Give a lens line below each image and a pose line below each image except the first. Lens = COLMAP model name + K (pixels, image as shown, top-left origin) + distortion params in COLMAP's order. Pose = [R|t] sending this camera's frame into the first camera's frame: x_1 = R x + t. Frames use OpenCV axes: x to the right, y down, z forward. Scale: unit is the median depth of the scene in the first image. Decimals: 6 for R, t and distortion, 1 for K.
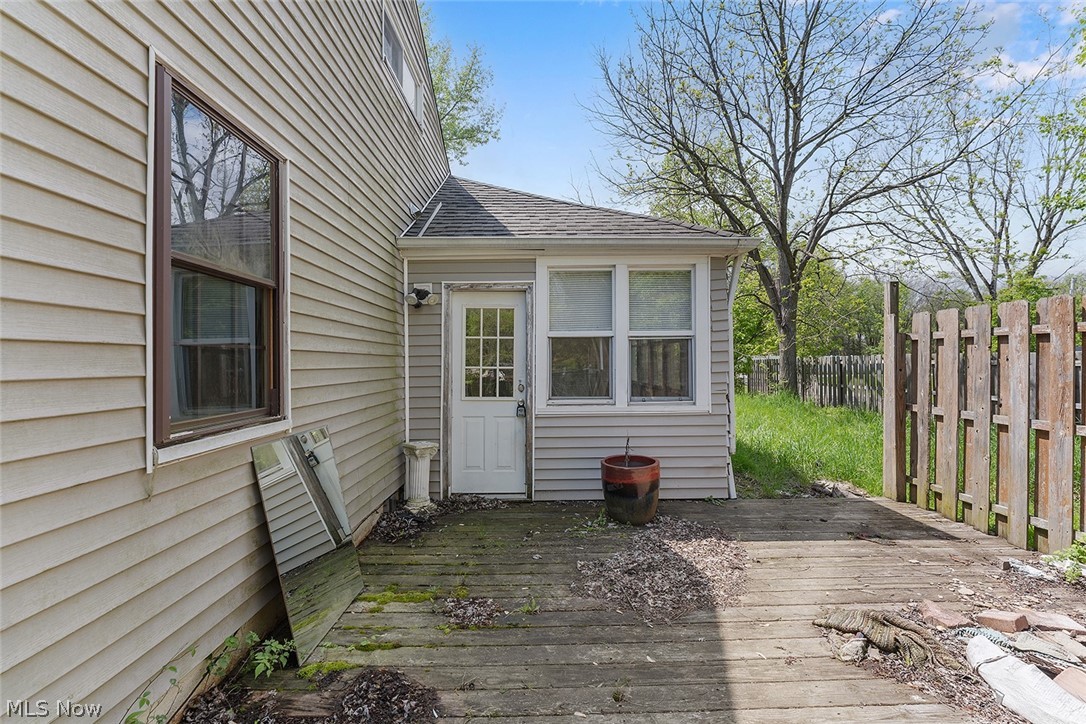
lens RADIAL K [[439.8, 0, 545.7], [0, 439.8, 347.6], [0, 0, 1]] dist [-0.000317, -0.000365]
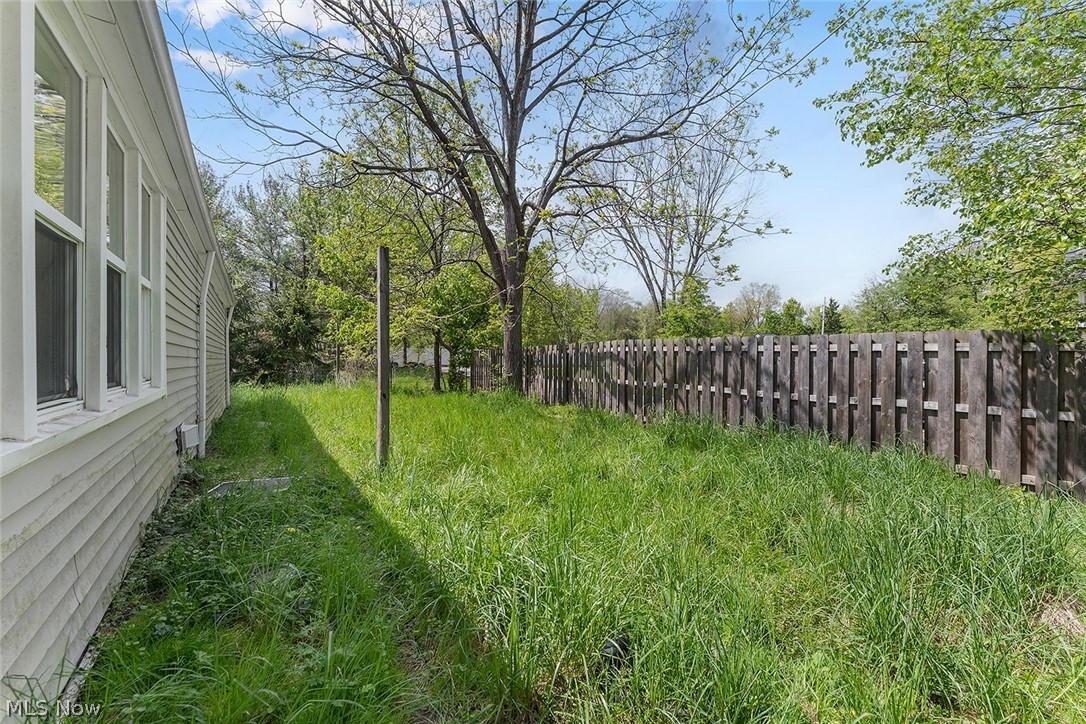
lens RADIAL K [[439.8, 0, 543.7], [0, 439.8, 359.0], [0, 0, 1]] dist [-0.000317, -0.000365]
pose [[0.837207, 0.002269, 0.546881, 0.156410], [-0.022799, 0.999267, 0.030757, 0.021801], [-0.546410, -0.038218, 0.836645, 0.291617]]
